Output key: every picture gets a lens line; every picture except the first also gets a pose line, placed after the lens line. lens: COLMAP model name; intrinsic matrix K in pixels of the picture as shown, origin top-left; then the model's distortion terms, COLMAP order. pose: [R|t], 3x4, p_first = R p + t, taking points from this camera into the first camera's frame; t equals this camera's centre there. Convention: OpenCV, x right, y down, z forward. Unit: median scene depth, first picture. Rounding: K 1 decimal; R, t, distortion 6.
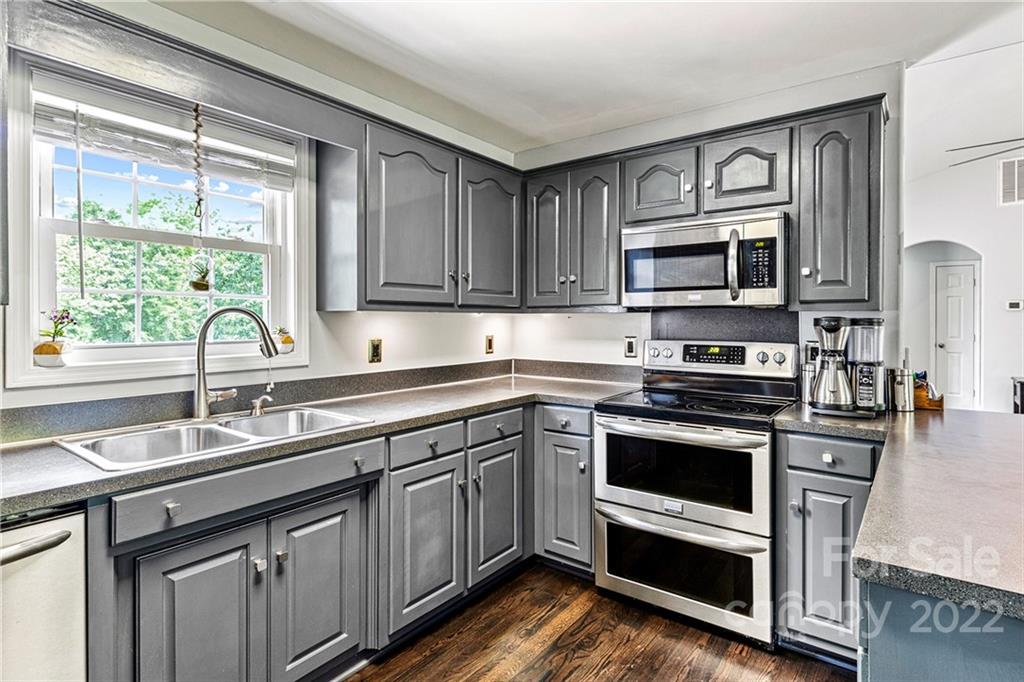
lens RADIAL K [[518.2, 0, 514.4], [0, 518.2, 324.5], [0, 0, 1]] dist [0.008027, 0.000401]
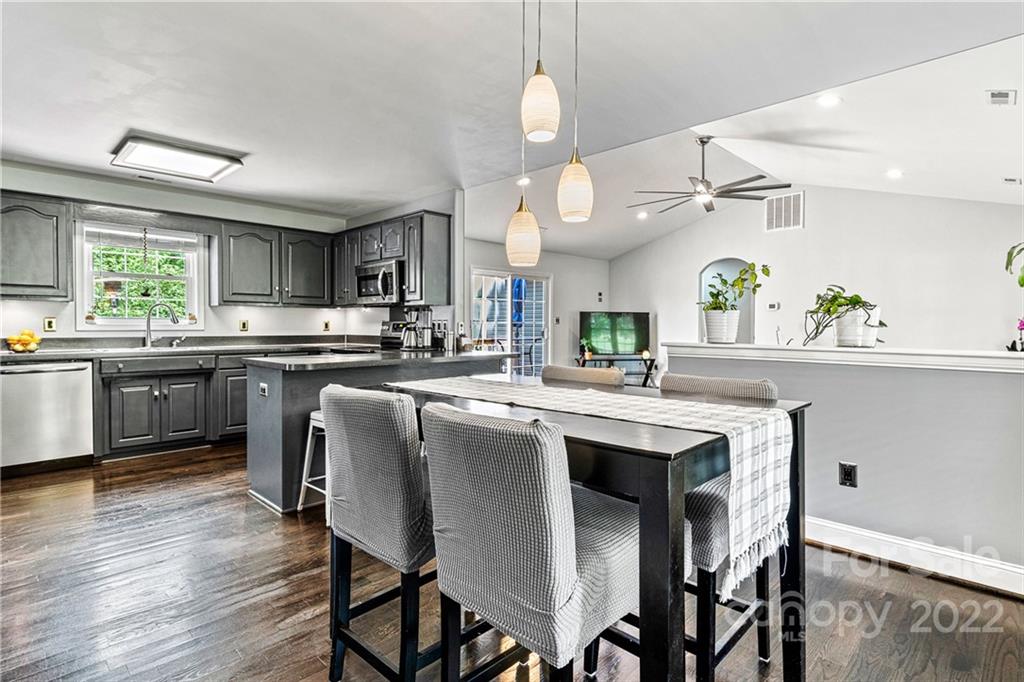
lens RADIAL K [[517.0, 0, 519.0], [0, 517.0, 334.5], [0, 0, 1]] dist [0.010173, -0.000149]
pose [[0.992202, 0.007870, -0.124391, 1.264719], [-0.006462, 0.999910, 0.011717, 0.064968], [0.124472, -0.010822, 0.992164, -1.083547]]
